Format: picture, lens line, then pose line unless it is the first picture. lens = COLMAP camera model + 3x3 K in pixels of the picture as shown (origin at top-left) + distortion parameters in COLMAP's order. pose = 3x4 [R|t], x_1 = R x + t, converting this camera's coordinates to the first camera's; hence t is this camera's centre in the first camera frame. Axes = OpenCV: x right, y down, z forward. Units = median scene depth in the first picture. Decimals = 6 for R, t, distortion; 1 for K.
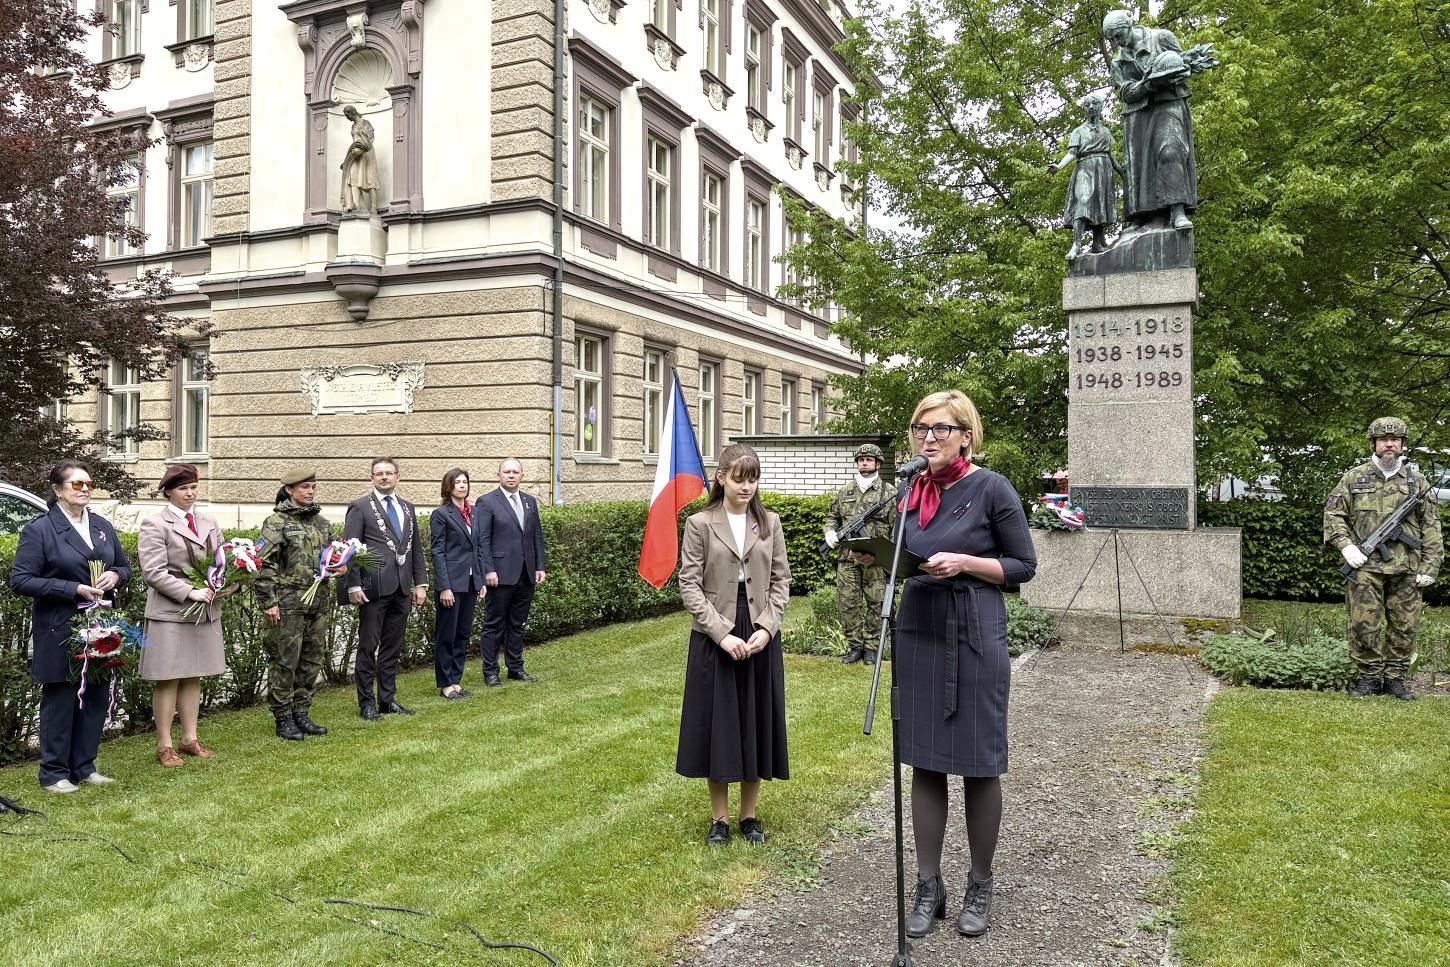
lens RADIAL K [[1062.5, 0, 689.5], [0, 1062.5, 459.0], [0, 0, 1]] dist [0.142139, -0.262031]
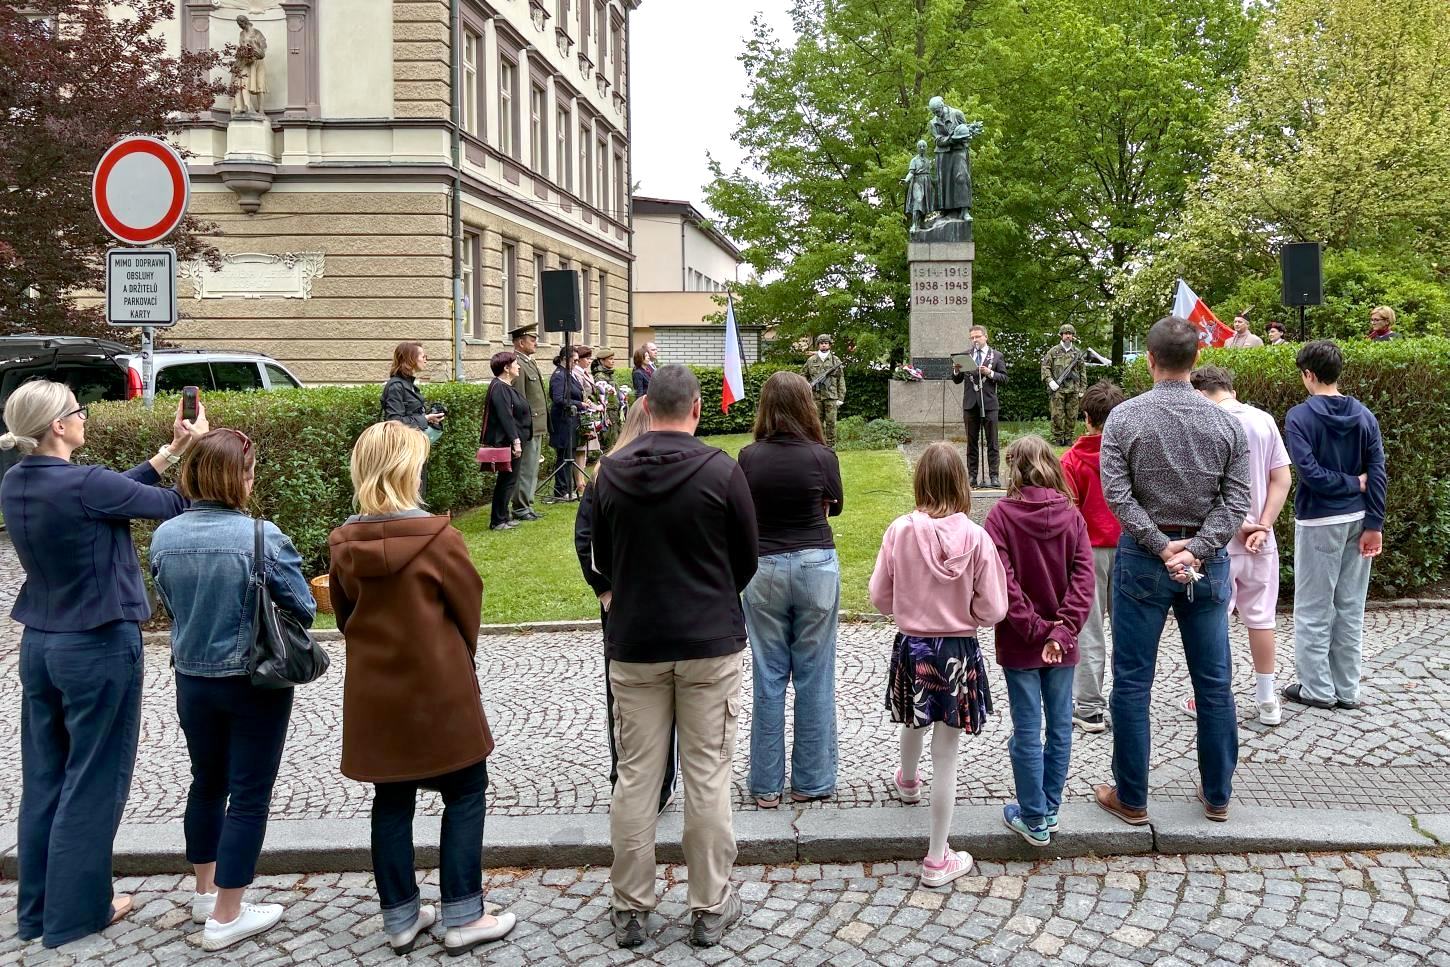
lens RADIAL K [[1156.9, 0, 833.4], [0, 1156.9, 392.1], [0, 0, 1]] dist [0.177213, -0.375076]
pose [[0.906894, -0.019193, 0.420922, -0.512360], [-0.000558, 0.998906, 0.046750, -0.006416], [-0.421359, -0.042633, 0.905891, -0.627220]]
